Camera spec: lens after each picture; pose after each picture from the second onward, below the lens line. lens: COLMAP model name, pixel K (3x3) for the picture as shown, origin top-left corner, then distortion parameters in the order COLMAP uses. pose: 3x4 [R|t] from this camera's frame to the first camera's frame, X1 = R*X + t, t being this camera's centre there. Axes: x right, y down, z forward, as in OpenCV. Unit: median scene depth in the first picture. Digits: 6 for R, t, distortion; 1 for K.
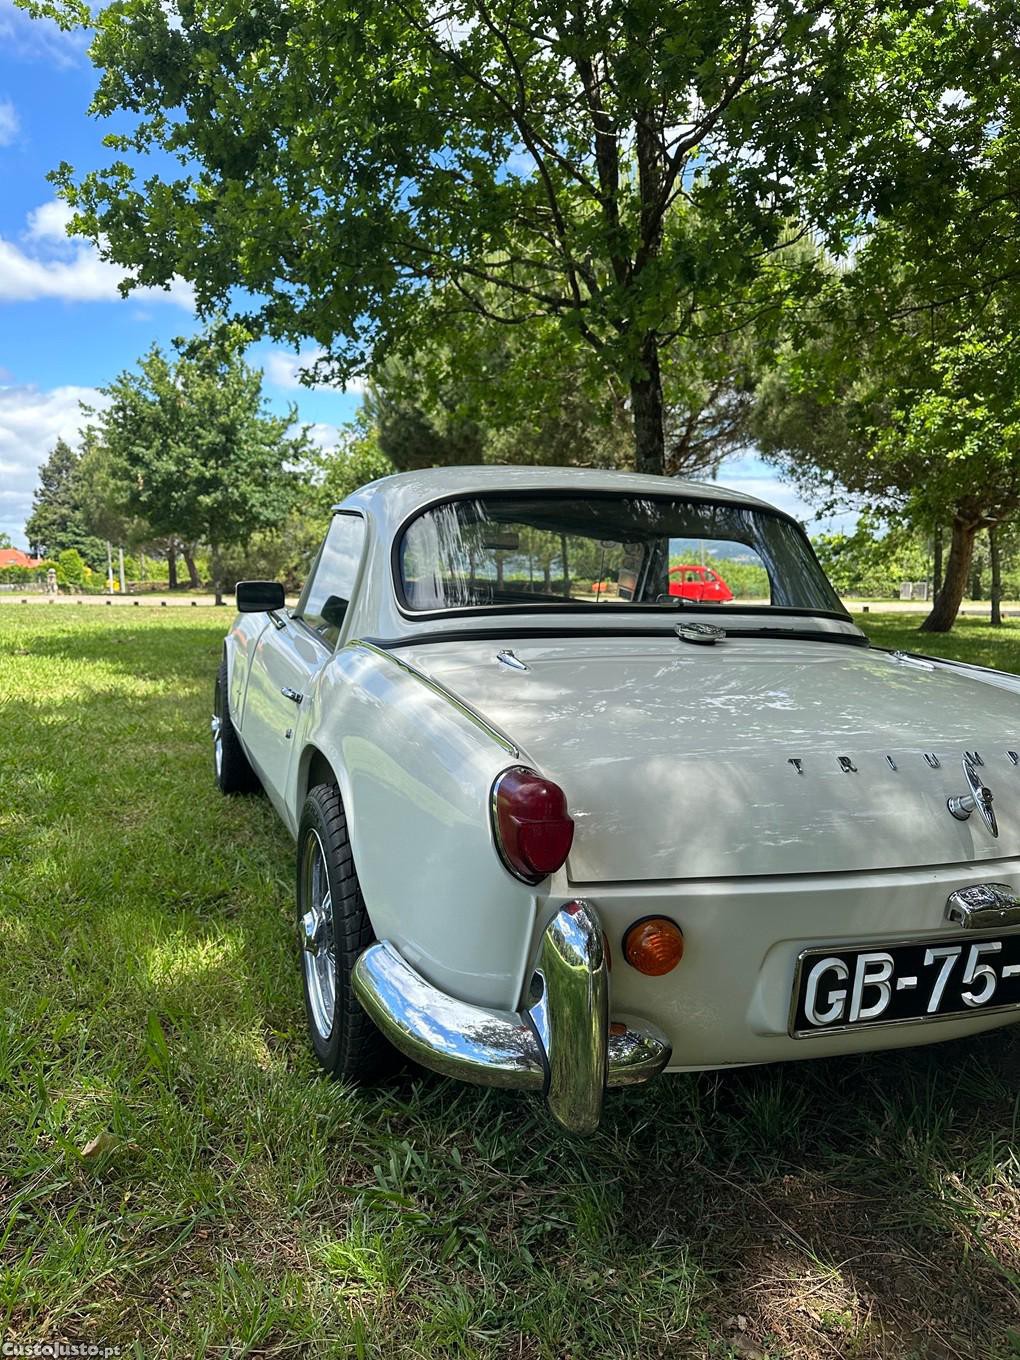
lens RADIAL K [[961.3, 0, 504.3], [0, 961.3, 674.9], [0, 0, 1]] dist [0.056342, -0.097236]
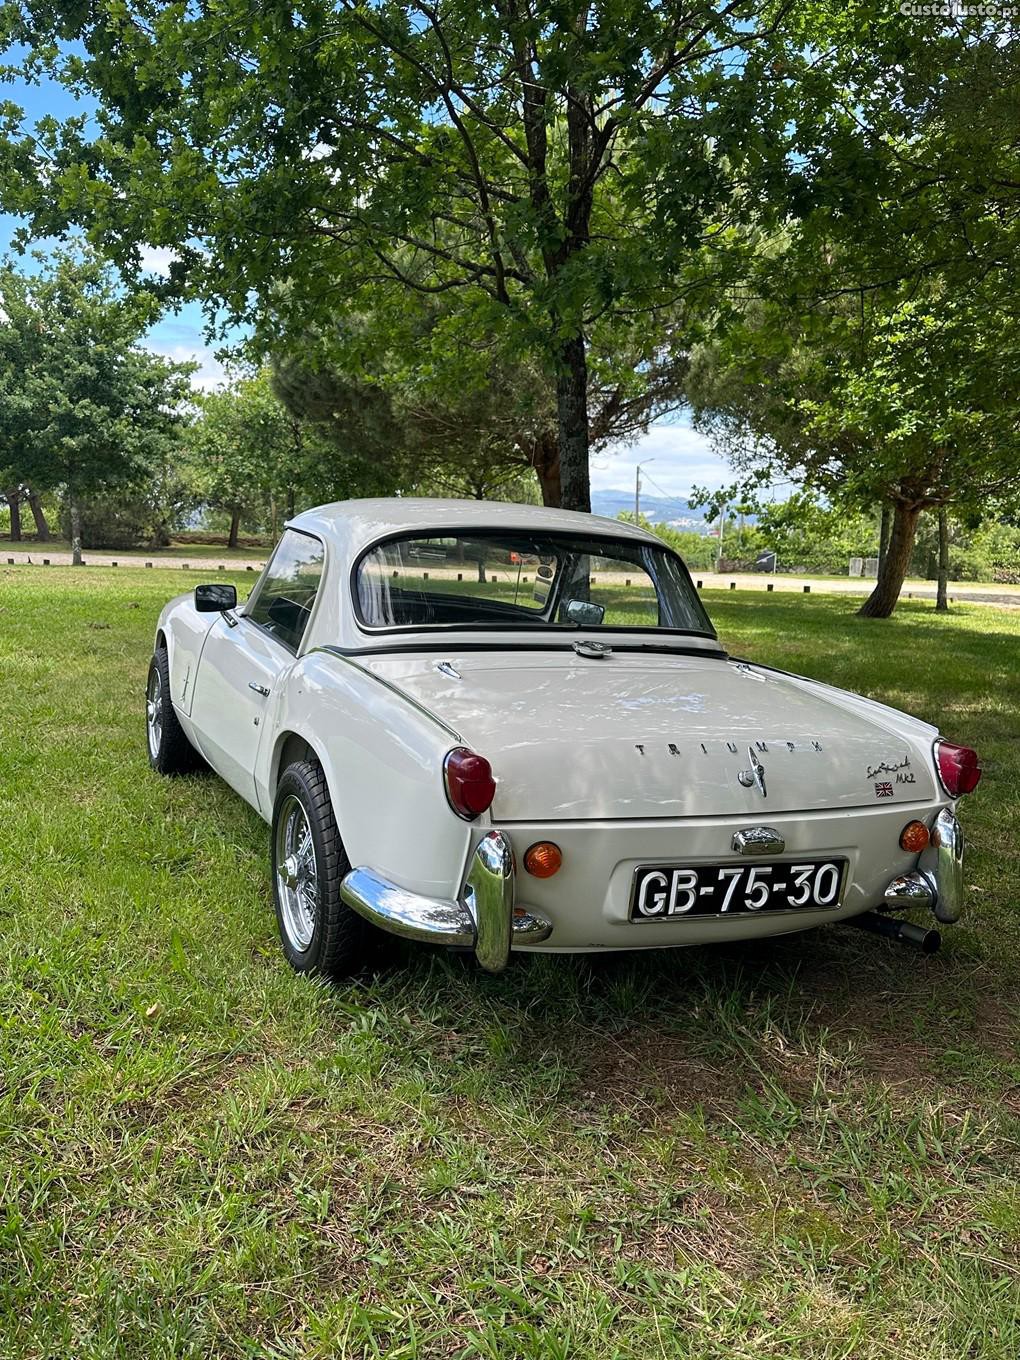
lens RADIAL K [[1106.1, 0, 488.4], [0, 1106.1, 679.3], [0, 0, 1]] dist [0.139996, -0.254749]
pose [[0.997084, 0.018740, 0.073979, -0.049390], [-0.020632, 0.999477, 0.024891, -0.039708], [-0.073473, -0.026344, 0.996949, -0.521748]]
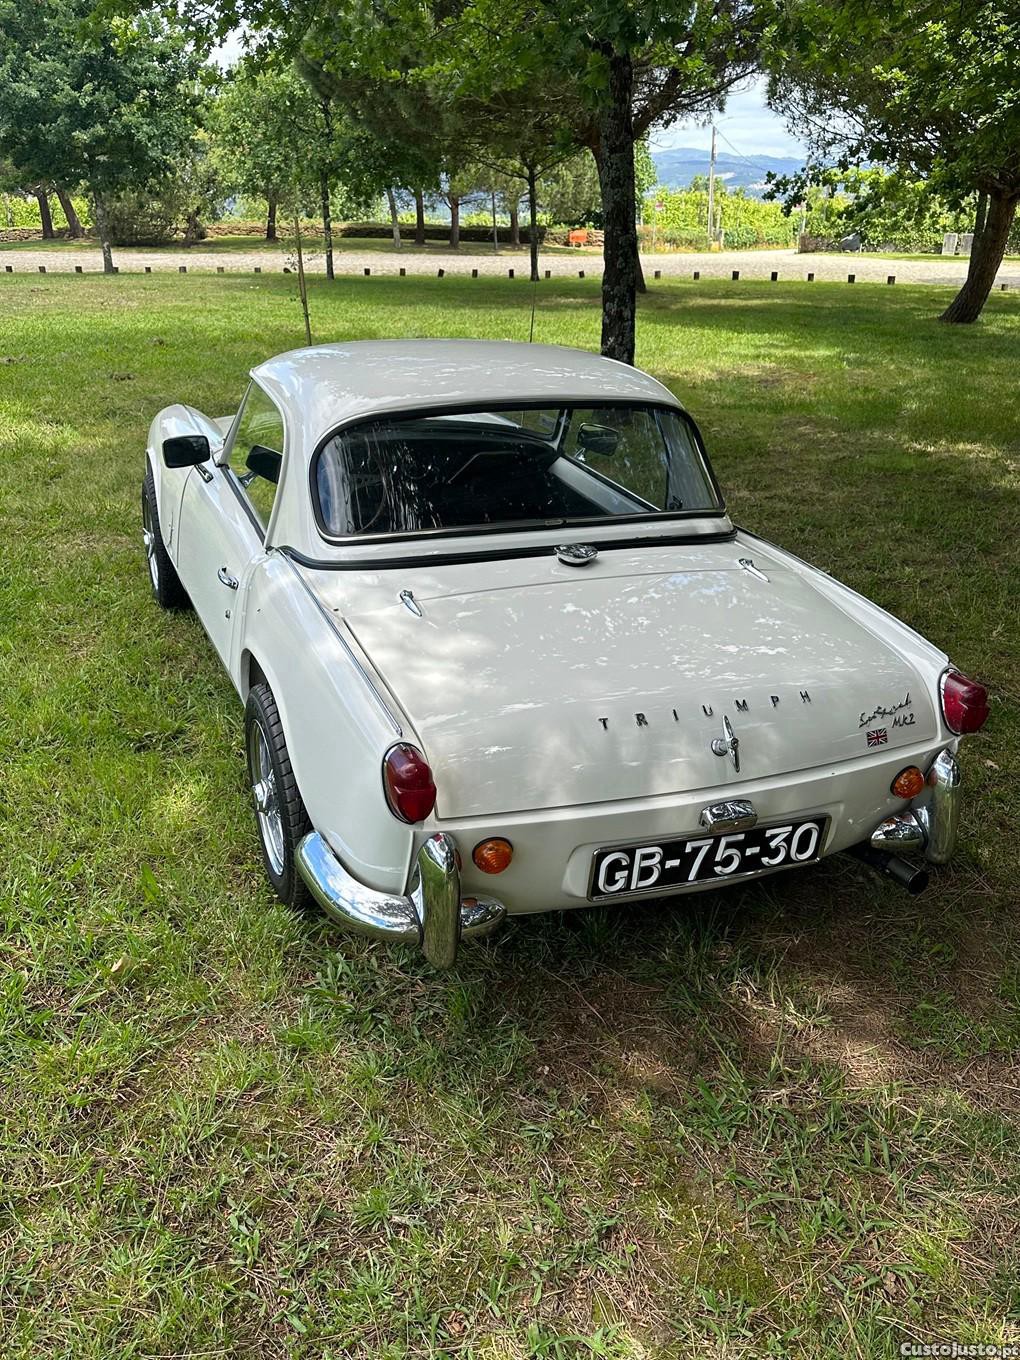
lens RADIAL K [[1107.6, 0, 488.1], [0, 1107.6, 682.7], [0, 0, 1]] dist [0.122228, -0.209153]
pose [[0.999788, -0.008280, 0.018837, 0.074022], [0.002440, 0.956703, 0.291057, -0.309414], [-0.020431, -0.290949, 0.956520, -0.377092]]
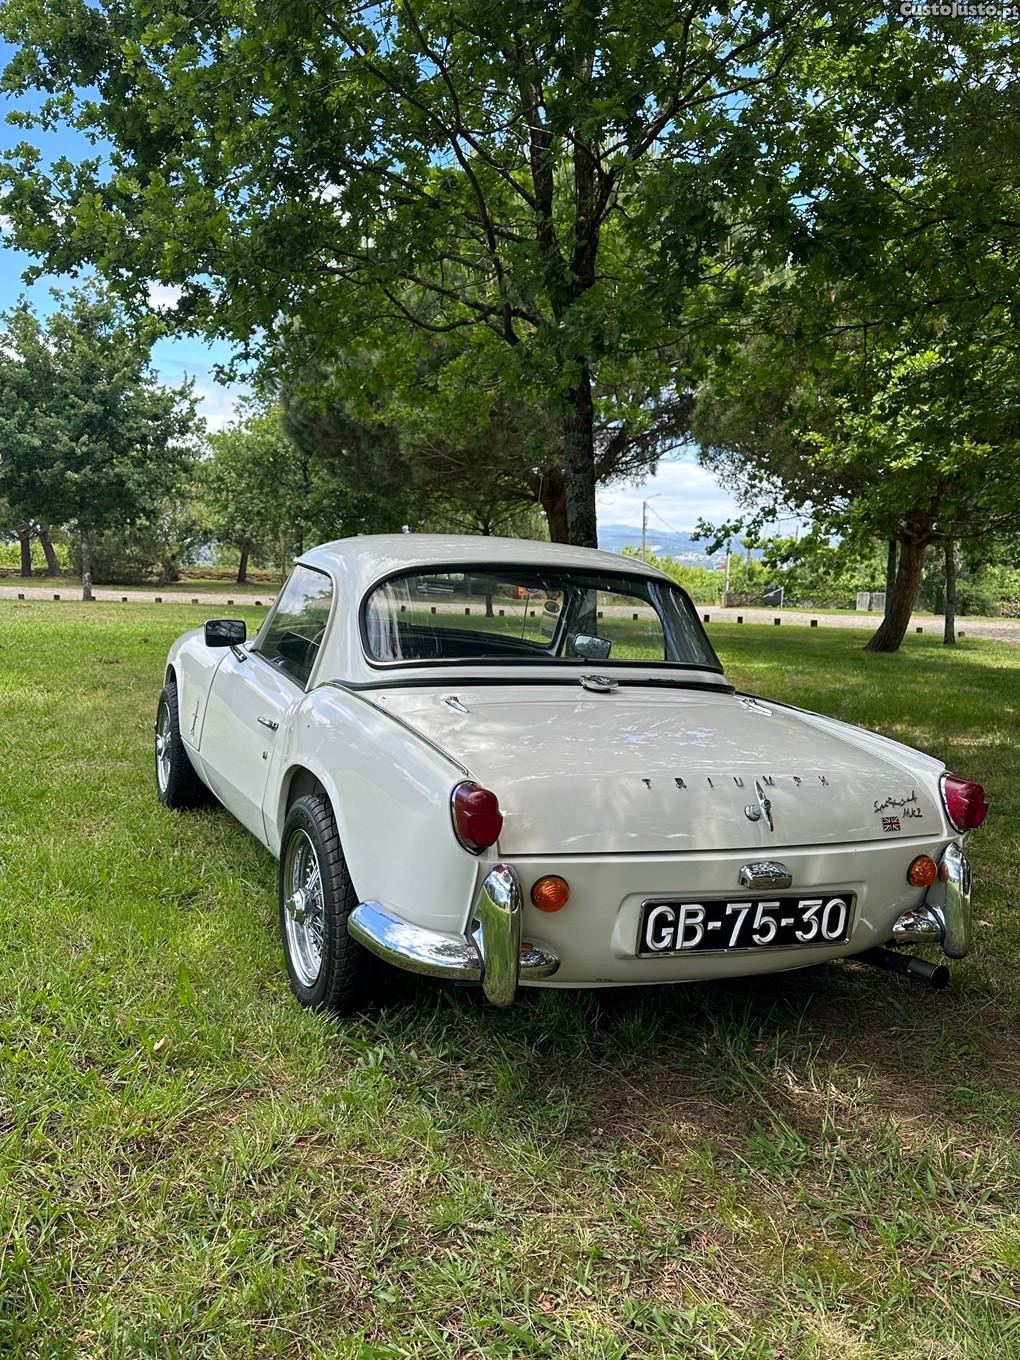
lens RADIAL K [[1107.6, 0, 488.1], [0, 1107.6, 682.7], [0, 0, 1]] dist [0.122228, -0.209153]
pose [[0.997576, 0.020473, 0.066505, -0.049845], [-0.020335, 0.999789, -0.002750, -0.039951], [-0.066547, 0.001391, 0.997782, -0.531043]]
